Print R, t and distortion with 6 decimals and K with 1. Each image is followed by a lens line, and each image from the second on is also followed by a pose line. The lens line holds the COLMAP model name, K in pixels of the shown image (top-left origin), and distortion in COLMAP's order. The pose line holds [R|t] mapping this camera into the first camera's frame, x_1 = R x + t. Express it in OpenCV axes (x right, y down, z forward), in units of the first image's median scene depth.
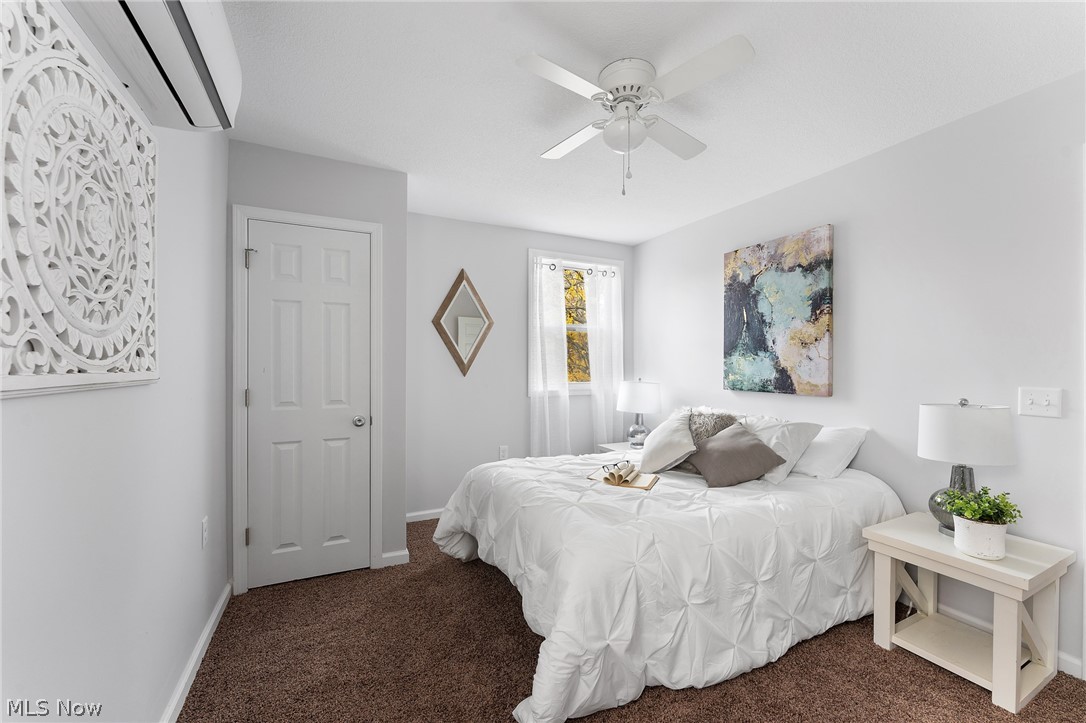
lens RADIAL K [[437.9, 0, 538.3], [0, 437.9, 362.8], [0, 0, 1]] dist [0.000510, -0.000199]
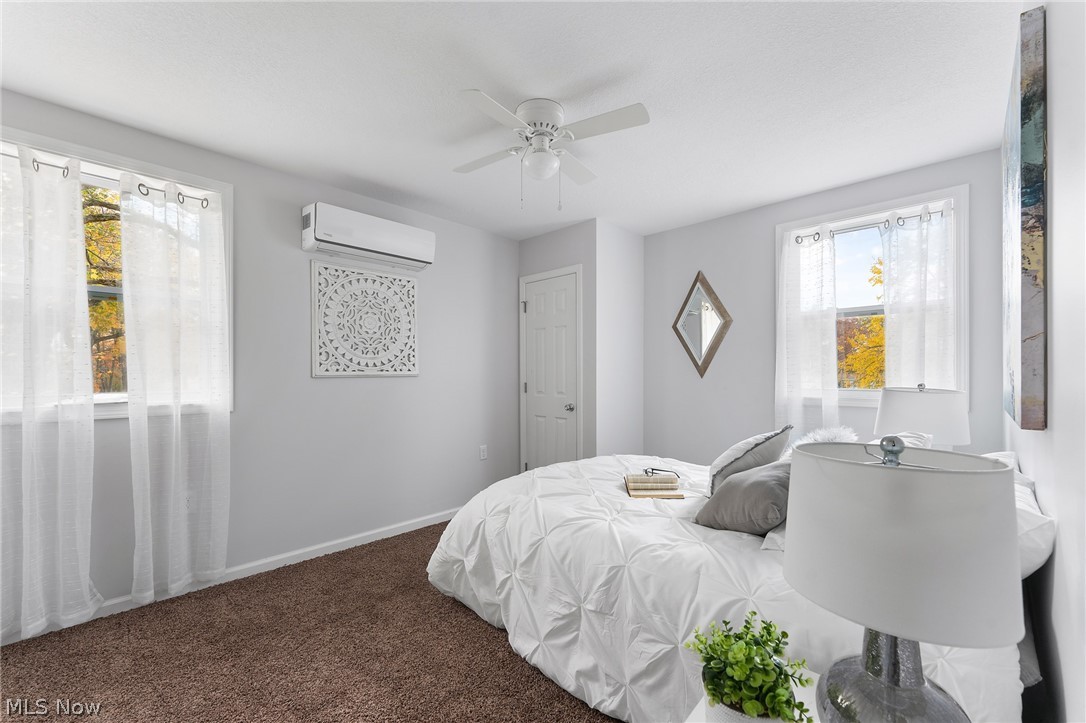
lens RADIAL K [[437.9, 0, 532.7], [0, 437.9, 370.2], [0, 0, 1]] dist [0.000510, -0.000199]
pose [[0.332480, -0.004772, -0.943098, 0.943832], [0.013125, 0.999914, -0.000432, 0.012942], [0.943019, -0.012235, 0.332514, 0.438758]]
